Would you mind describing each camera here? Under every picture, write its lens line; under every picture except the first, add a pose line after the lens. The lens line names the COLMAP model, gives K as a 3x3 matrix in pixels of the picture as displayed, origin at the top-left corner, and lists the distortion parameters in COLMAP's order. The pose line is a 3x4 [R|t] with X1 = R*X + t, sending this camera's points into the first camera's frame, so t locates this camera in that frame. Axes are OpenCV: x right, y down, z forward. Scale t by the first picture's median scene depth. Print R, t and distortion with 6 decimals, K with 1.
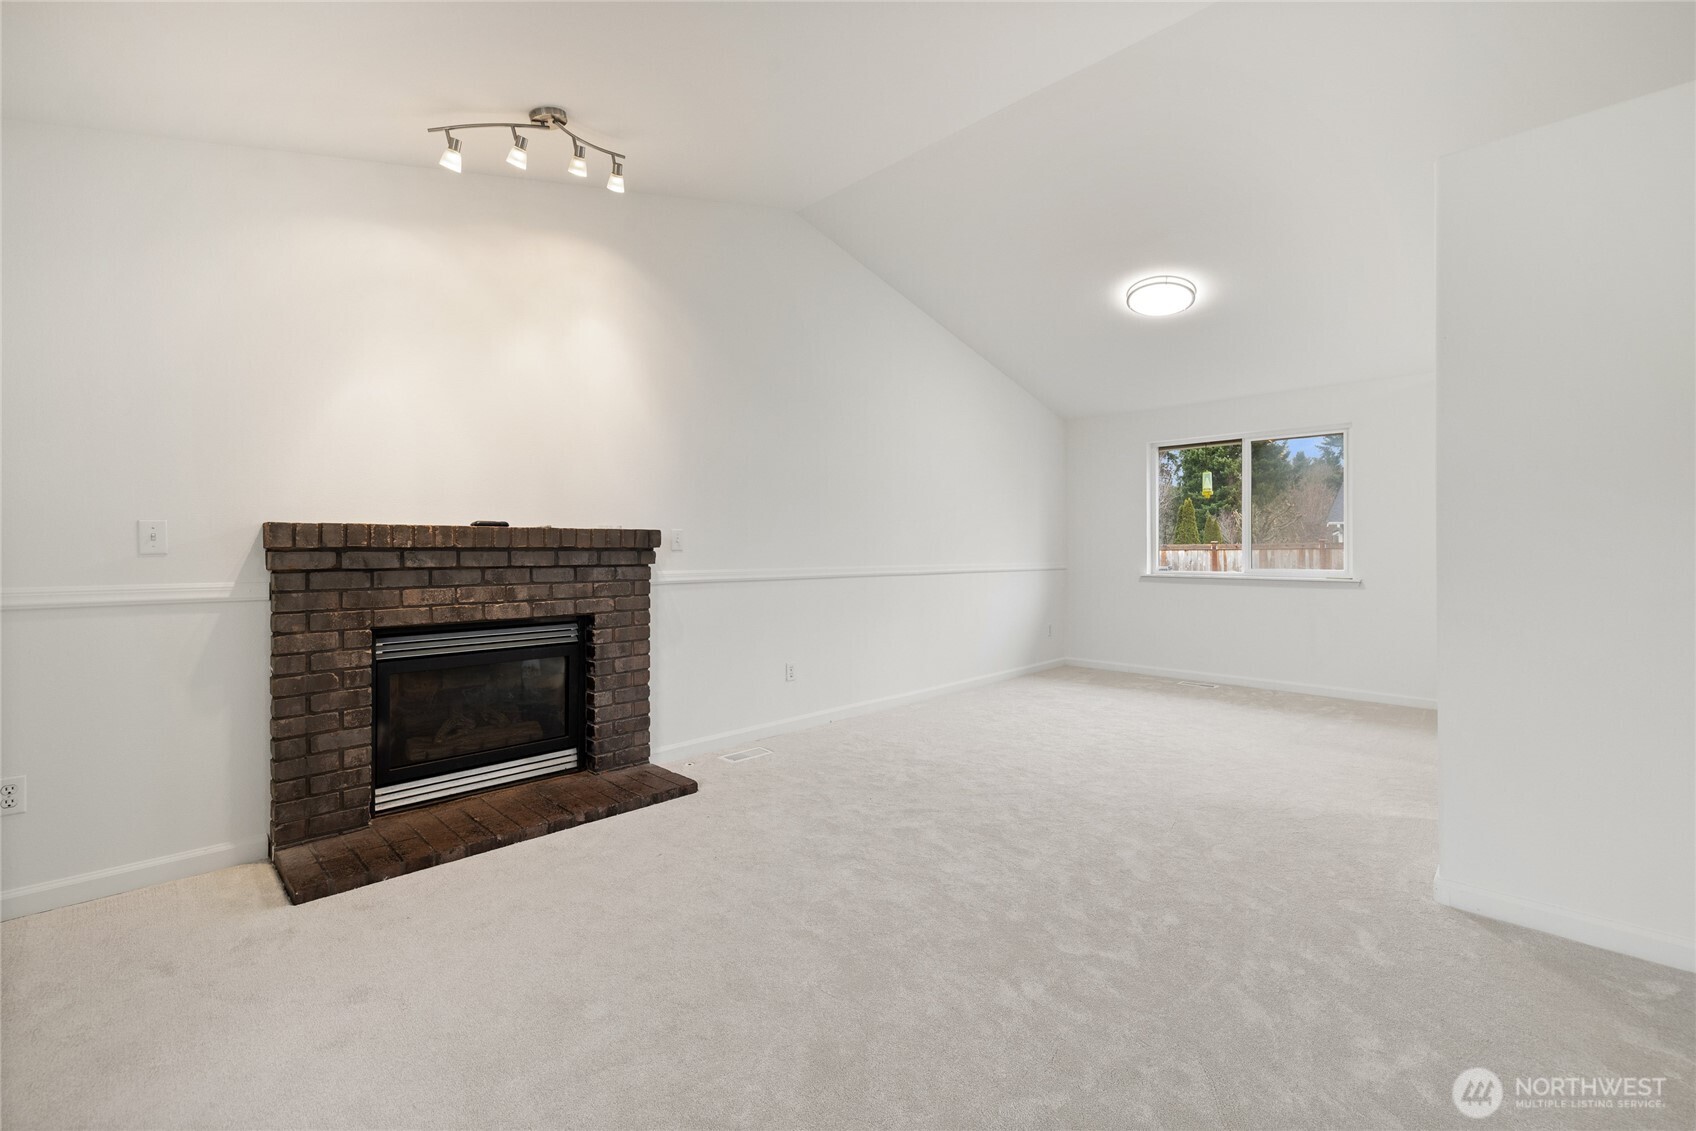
lens RADIAL K [[712.3, 0, 851.3], [0, 712.3, 540.4], [0, 0, 1]] dist [-0.000473, 0.000371]
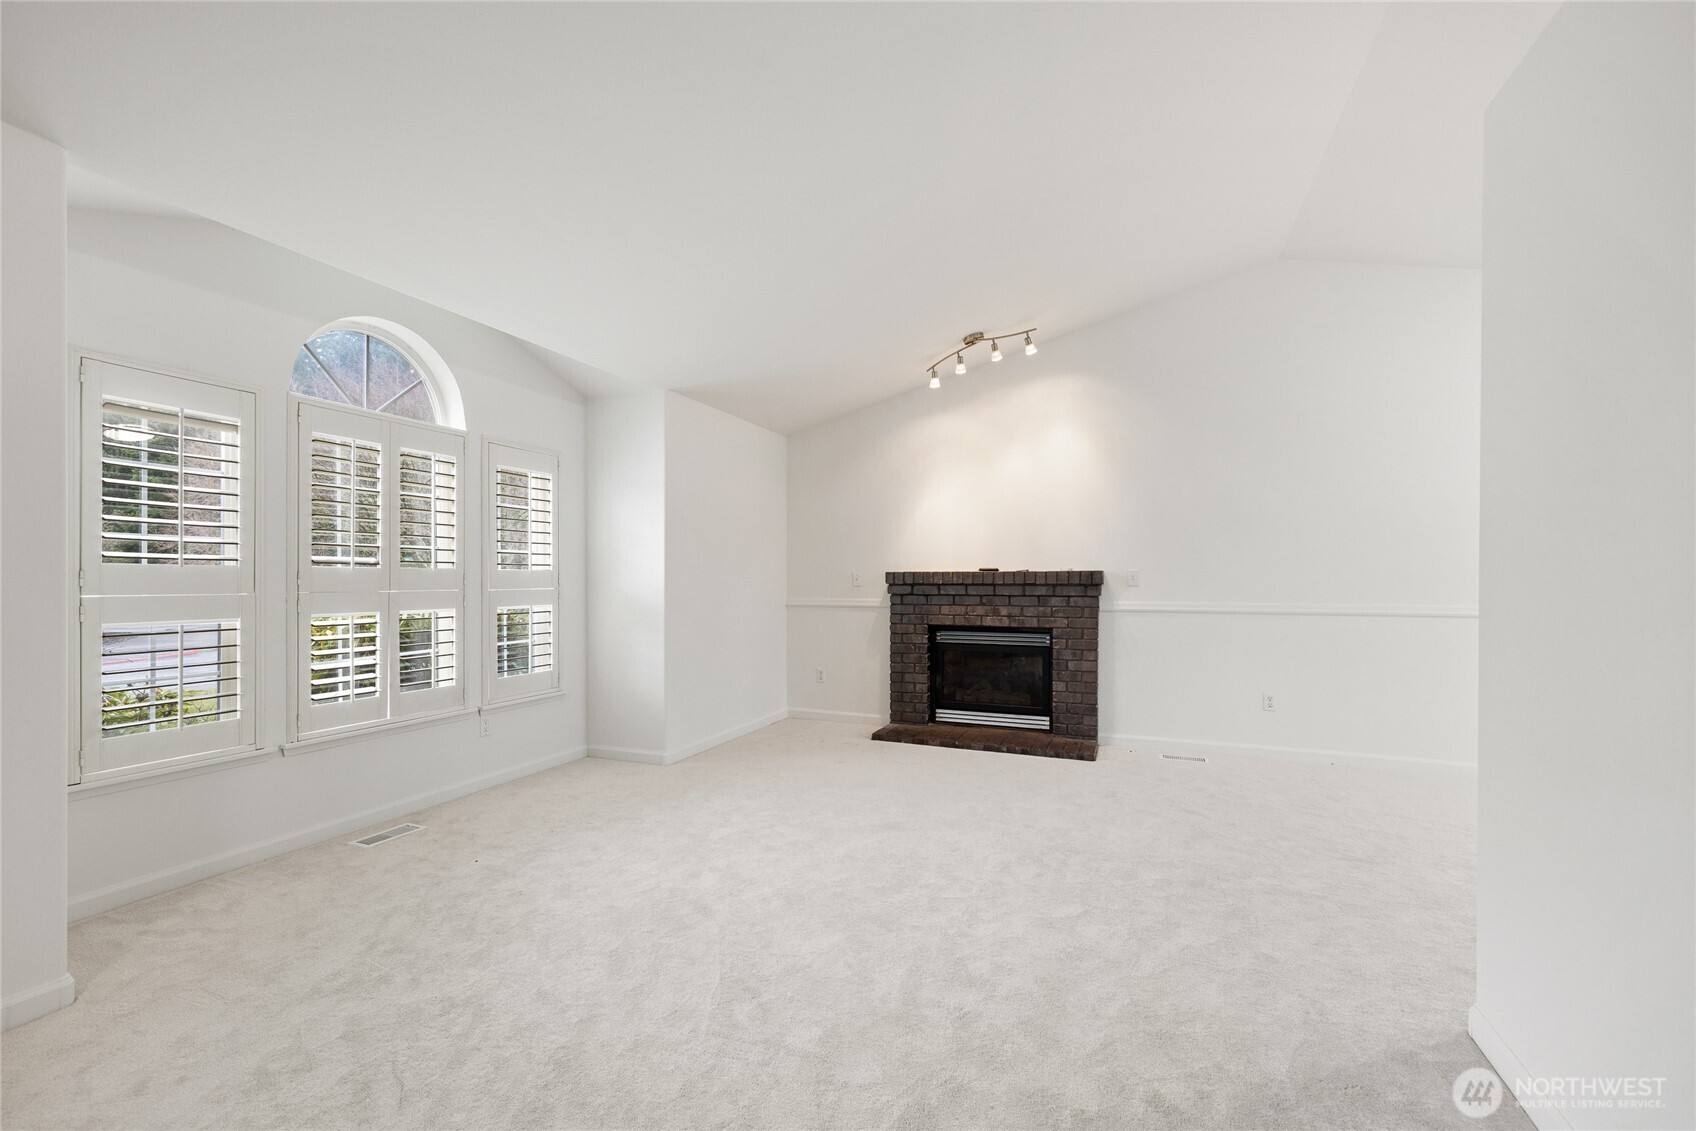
lens RADIAL K [[712.3, 0, 840.2], [0, 712.3, 562.0], [0, 0, 1]] dist [-0.000473, 0.000371]
pose [[0.385757, -0.021214, -0.922357, 0.923495], [0.011526, 0.999768, -0.018174, -0.014726], [0.922529, -0.003621, 0.385912, 0.017098]]
